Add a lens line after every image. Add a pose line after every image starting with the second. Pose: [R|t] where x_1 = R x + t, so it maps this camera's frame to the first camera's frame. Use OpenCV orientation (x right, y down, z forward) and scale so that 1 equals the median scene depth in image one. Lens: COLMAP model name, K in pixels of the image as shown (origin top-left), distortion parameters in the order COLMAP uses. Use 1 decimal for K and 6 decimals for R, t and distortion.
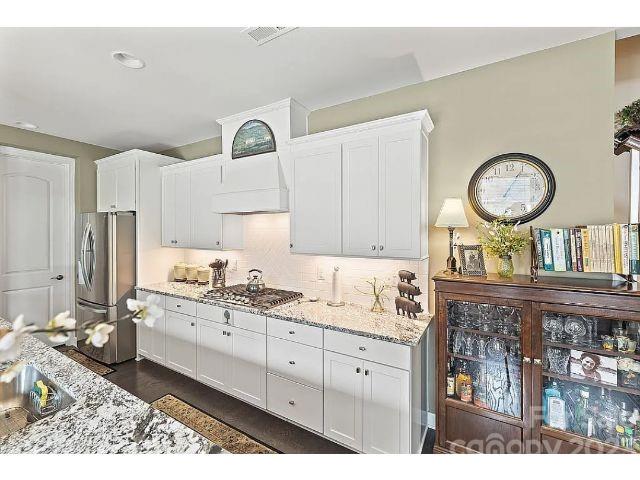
lens RADIAL K [[269.8, 0, 318.5], [0, 269.8, 230.6], [0, 0, 1]] dist [0.000523, 0.000012]
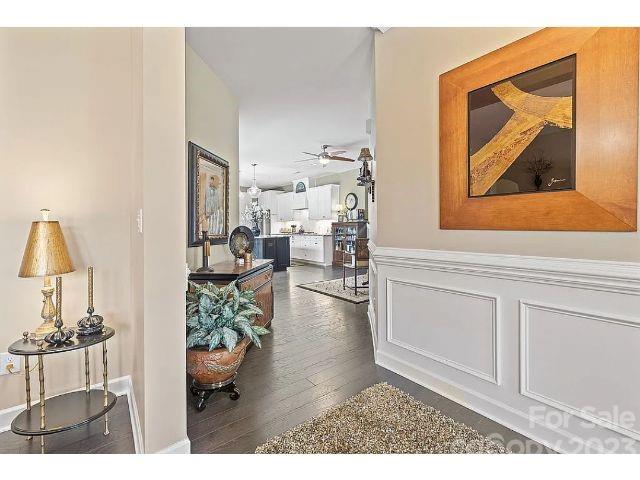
lens RADIAL K [[269.8, 0, 318.5], [0, 269.8, 230.6], [0, 0, 1]] dist [0.000523, 0.000012]
pose [[0.927623, 0.003201, -0.373504, 1.267159], [0.001746, 0.999915, 0.012906, 0.165299], [0.373514, -0.012624, 0.927539, -2.128916]]
